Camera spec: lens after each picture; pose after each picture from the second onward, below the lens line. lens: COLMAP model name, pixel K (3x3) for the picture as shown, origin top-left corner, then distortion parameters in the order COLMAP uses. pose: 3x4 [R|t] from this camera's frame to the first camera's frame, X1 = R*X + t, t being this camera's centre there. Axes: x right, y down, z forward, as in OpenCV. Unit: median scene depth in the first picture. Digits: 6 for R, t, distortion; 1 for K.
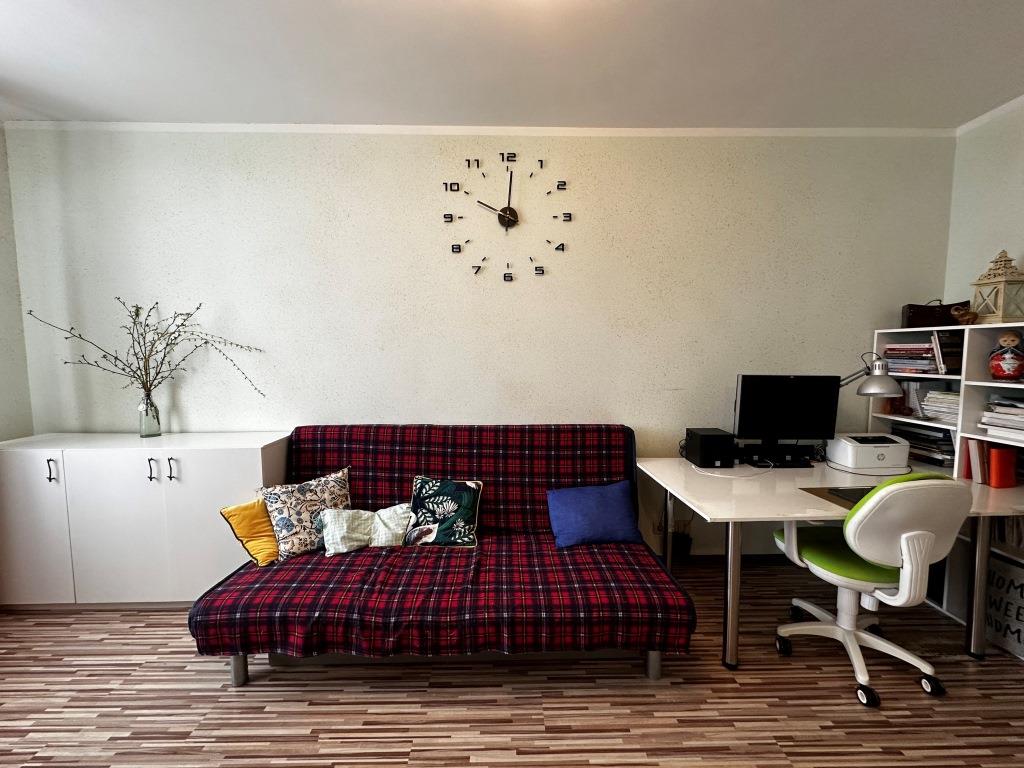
lens RADIAL K [[407.5, 0, 510.7], [0, 407.5, 382.6], [0, 0, 1]] dist [-0.001358, 0.000040]
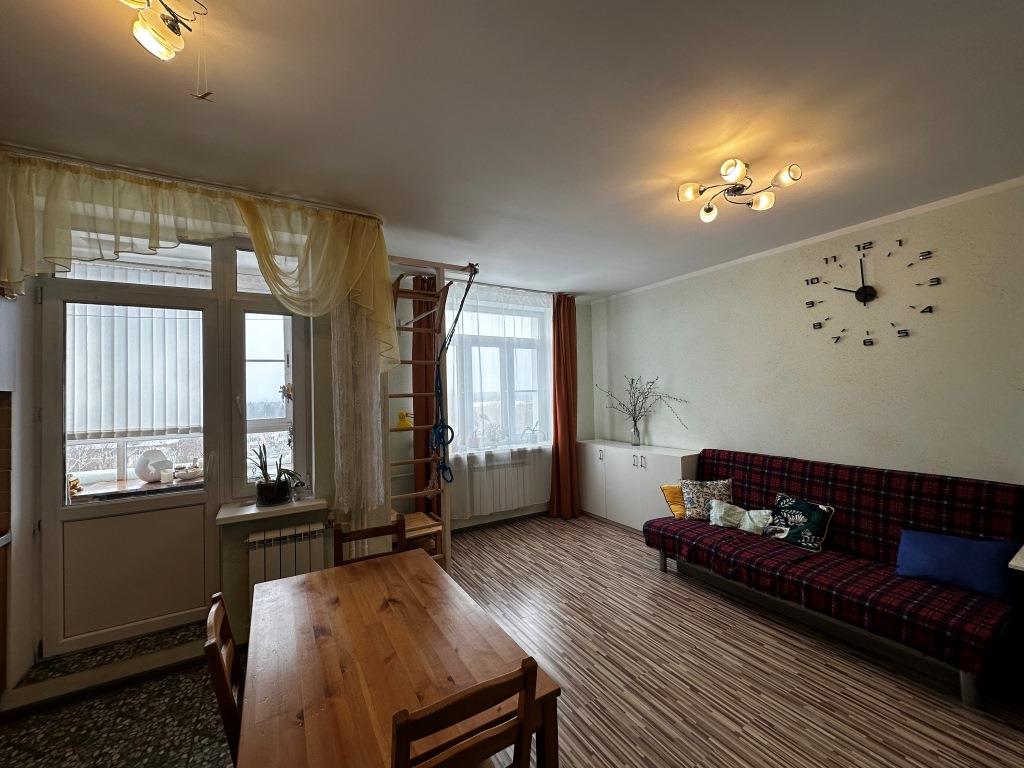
lens RADIAL K [[407.5, 0, 510.7], [0, 407.5, 383.2], [0, 0, 1]] dist [-0.001358, 0.000040]
pose [[0.495502, -0.028923, -0.868125, 0.564420], [-0.046576, 0.997123, -0.059805, -0.021758], [0.867357, 0.070067, 0.492729, -0.543317]]
